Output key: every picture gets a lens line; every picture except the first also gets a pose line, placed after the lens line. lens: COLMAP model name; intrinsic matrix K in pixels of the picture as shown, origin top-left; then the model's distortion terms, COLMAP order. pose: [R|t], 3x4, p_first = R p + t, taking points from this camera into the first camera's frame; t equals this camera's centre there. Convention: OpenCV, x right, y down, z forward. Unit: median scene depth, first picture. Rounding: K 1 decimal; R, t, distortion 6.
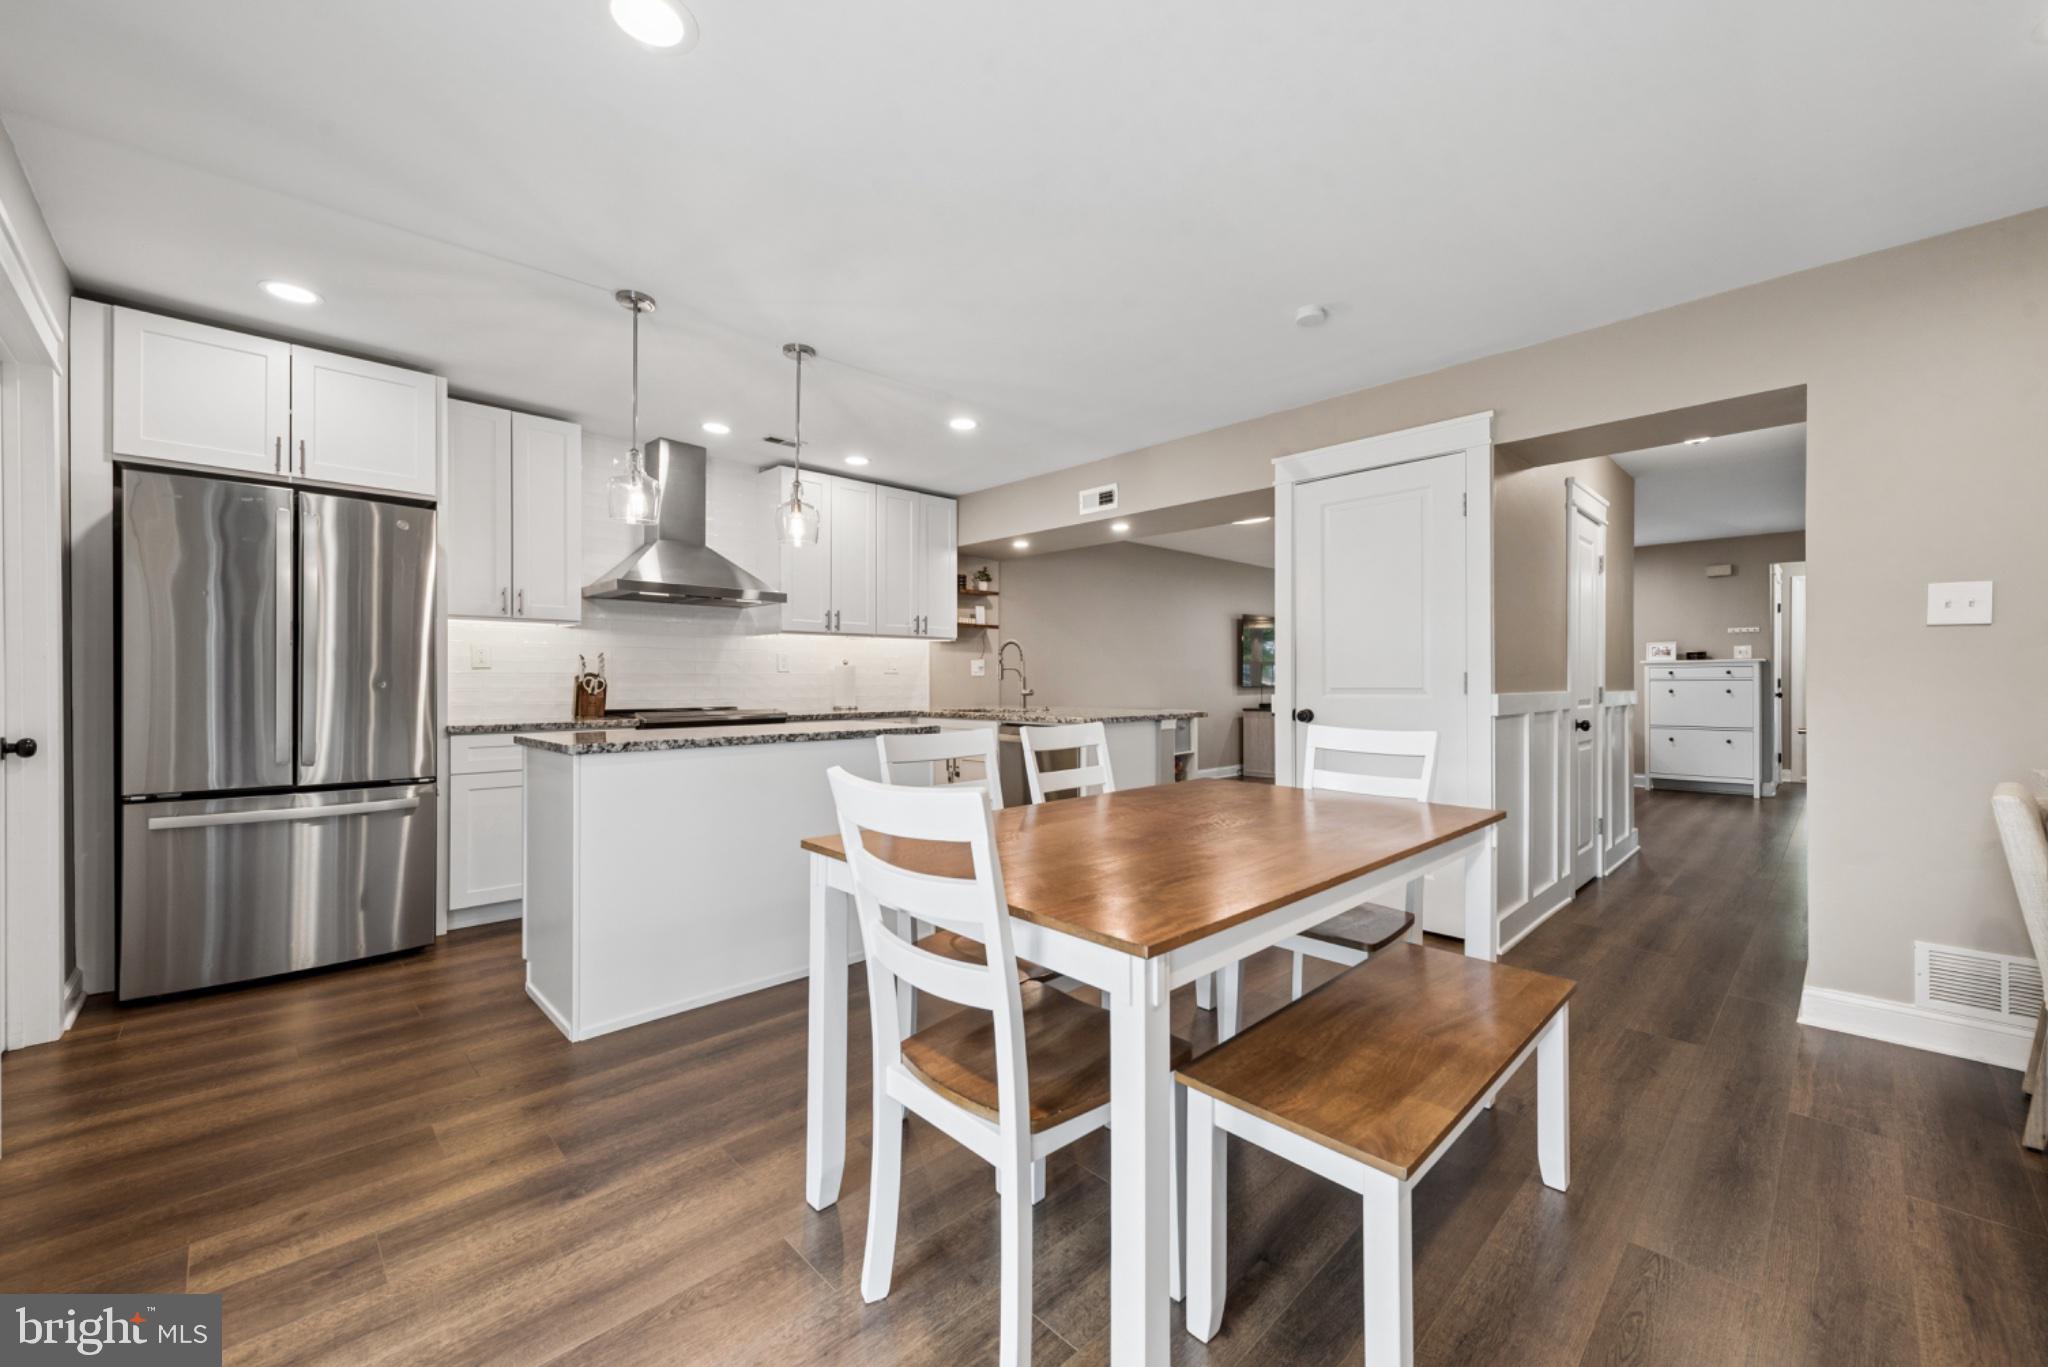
lens RADIAL K [[804.9, 0, 1020.9], [0, 804.9, 680.8], [0, 0, 1]] dist [0.013344, -0.002668]
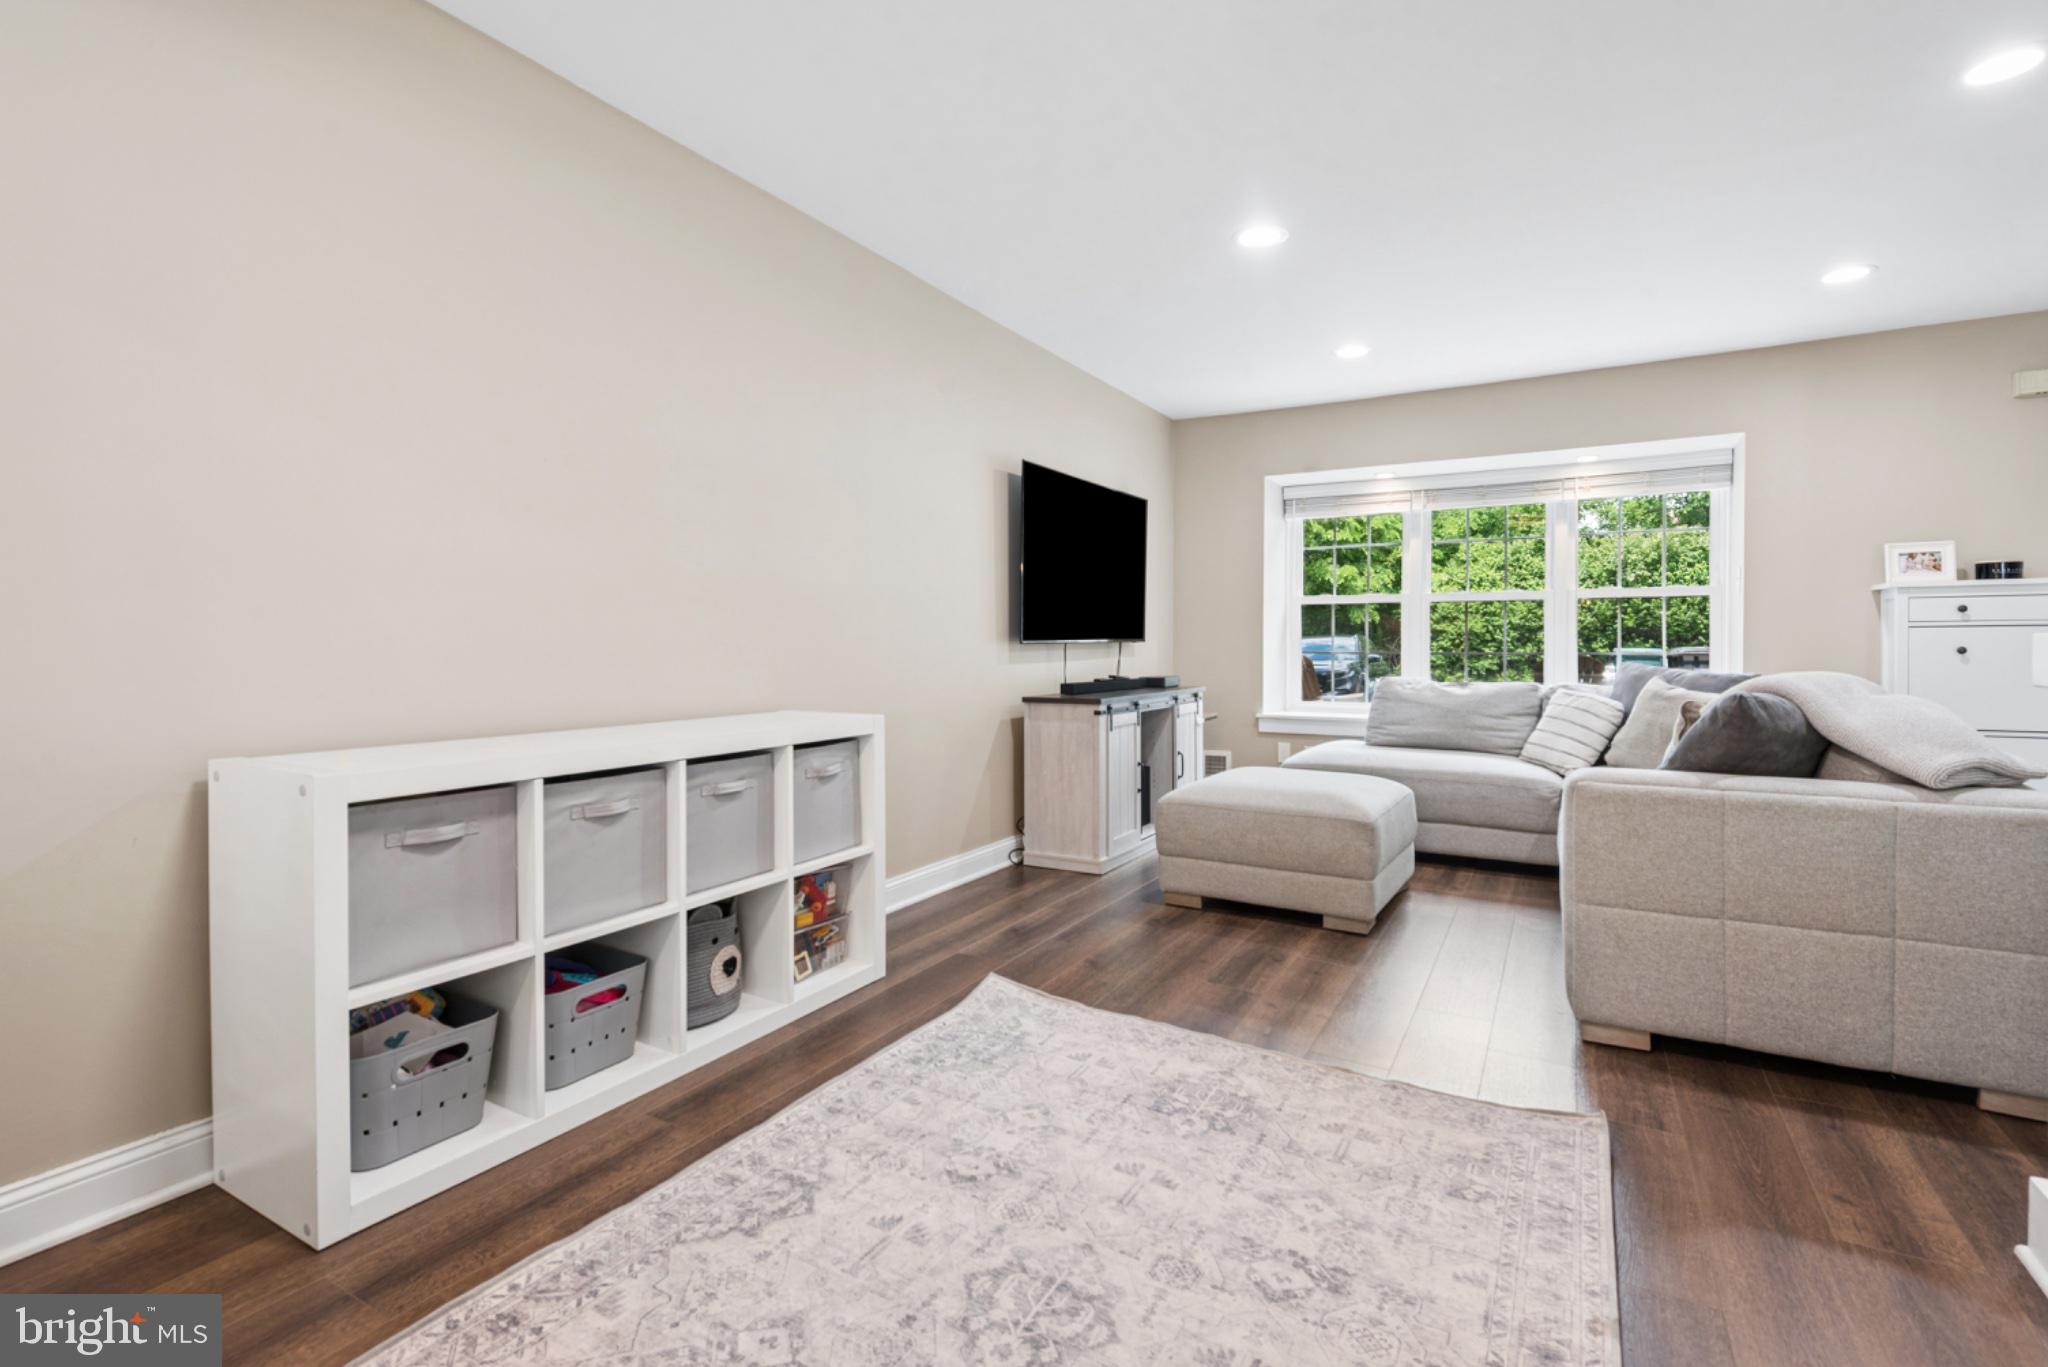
lens RADIAL K [[947.0, 0, 1004.7], [0, 947.0, 649.2], [0, 0, 1]] dist [-0.006113, -0.002088]
pose [[0.966368, 0.000439, 0.257163, 0.279180], [-0.001202, 0.999995, 0.002809, 0.018542], [-0.257161, -0.003024, 0.966364, 1.047722]]
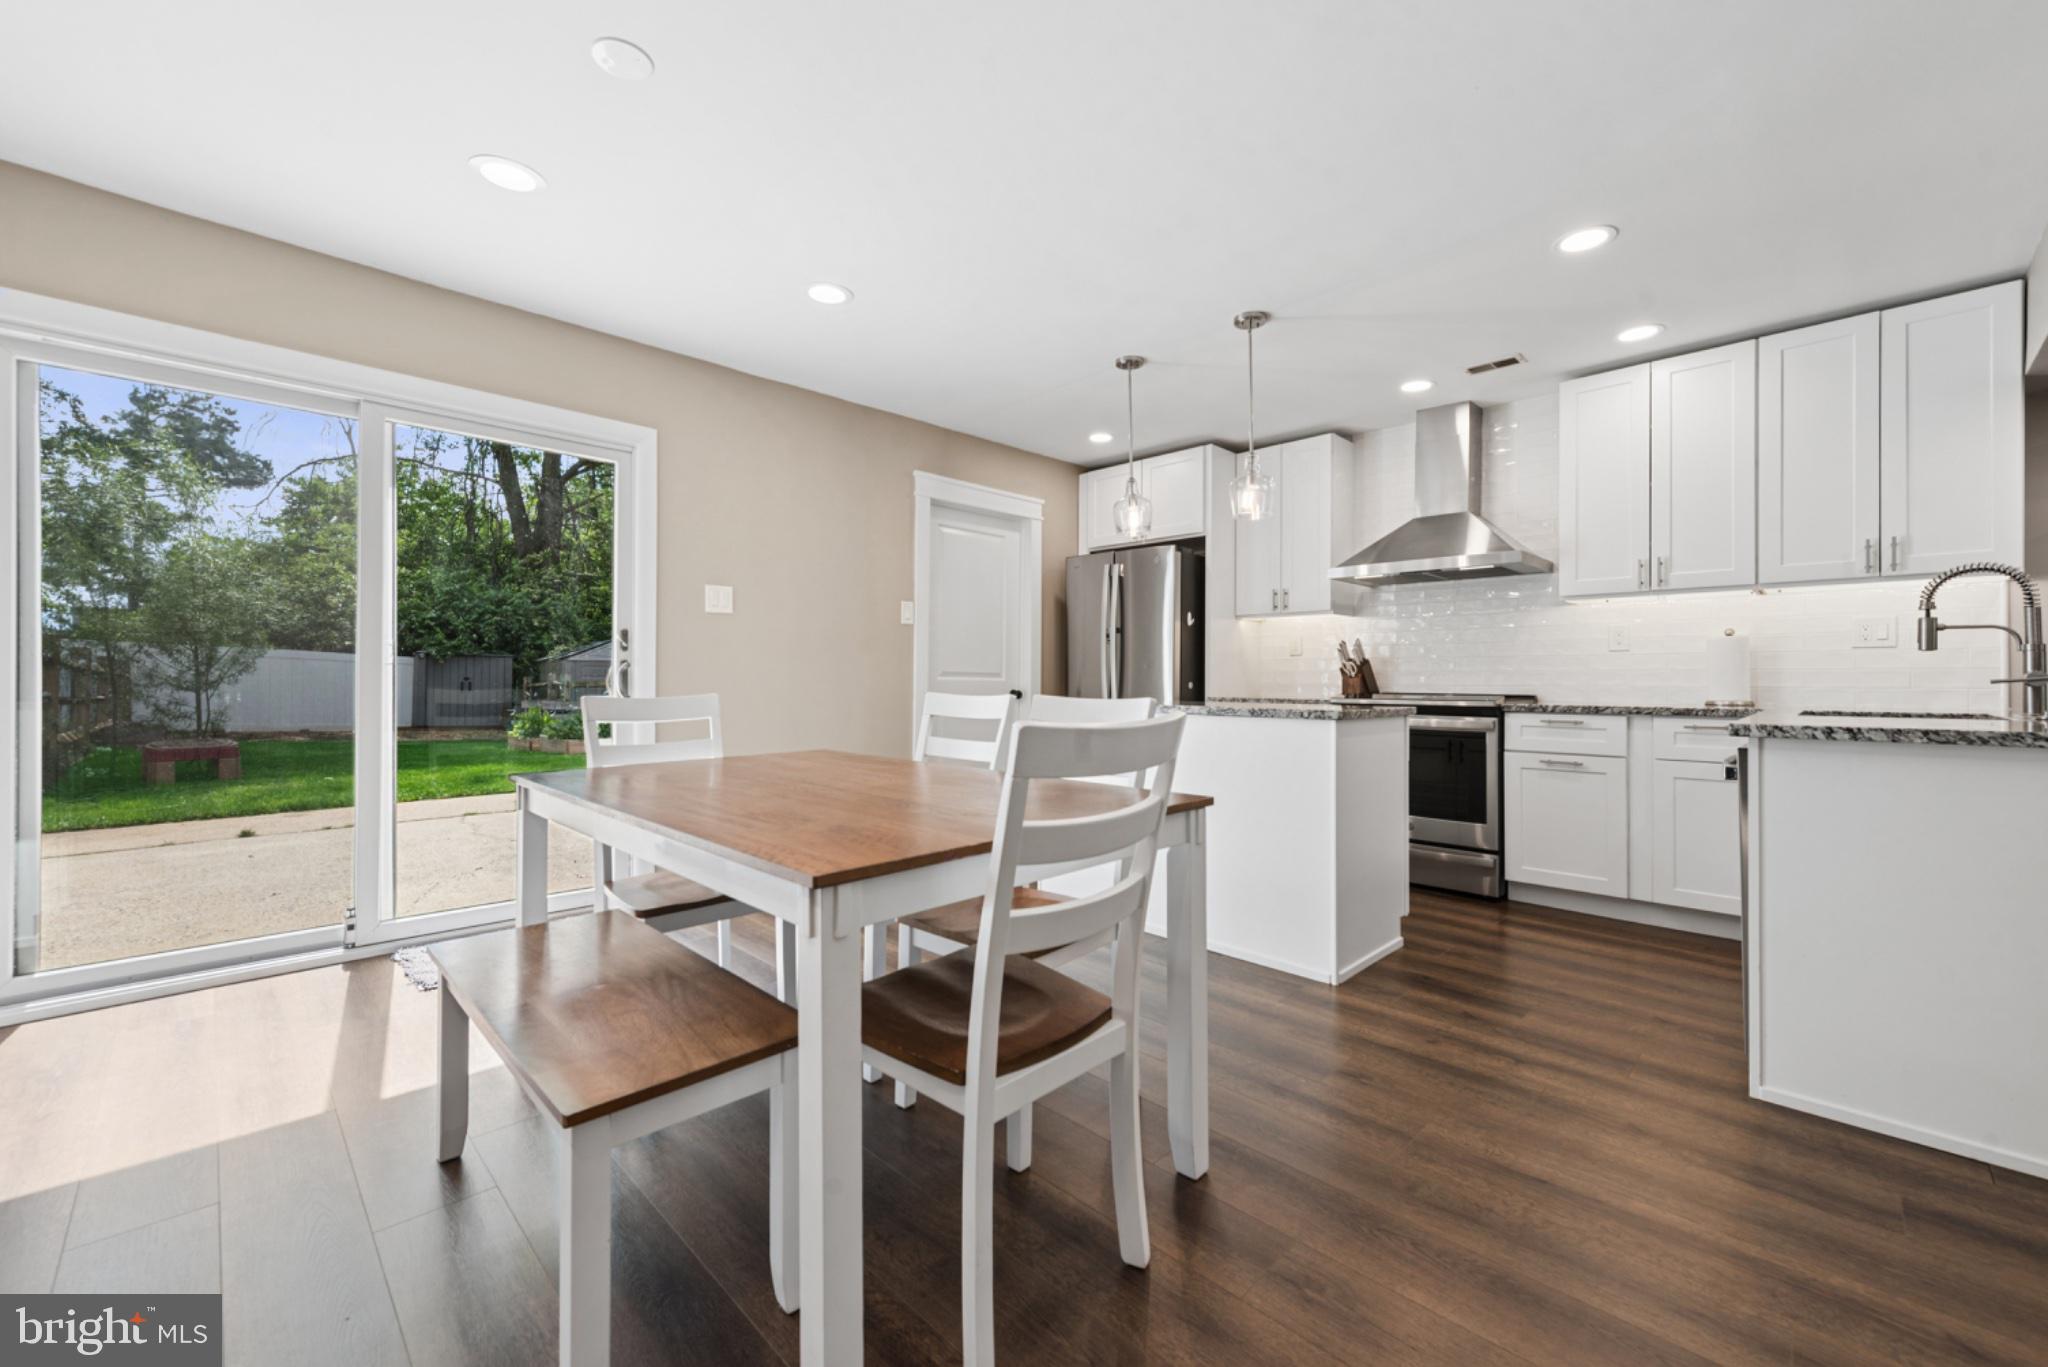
lens RADIAL K [[804.9, 0, 1035.0], [0, 804.9, 681.2], [0, 0, 1]] dist [0.013344, -0.002668]
pose [[0.021257, 0.002940, -0.999770, 0.478701], [-0.004235, 0.999987, 0.002851, 0.019278], [0.999765, 0.004174, 0.021269, 0.494878]]
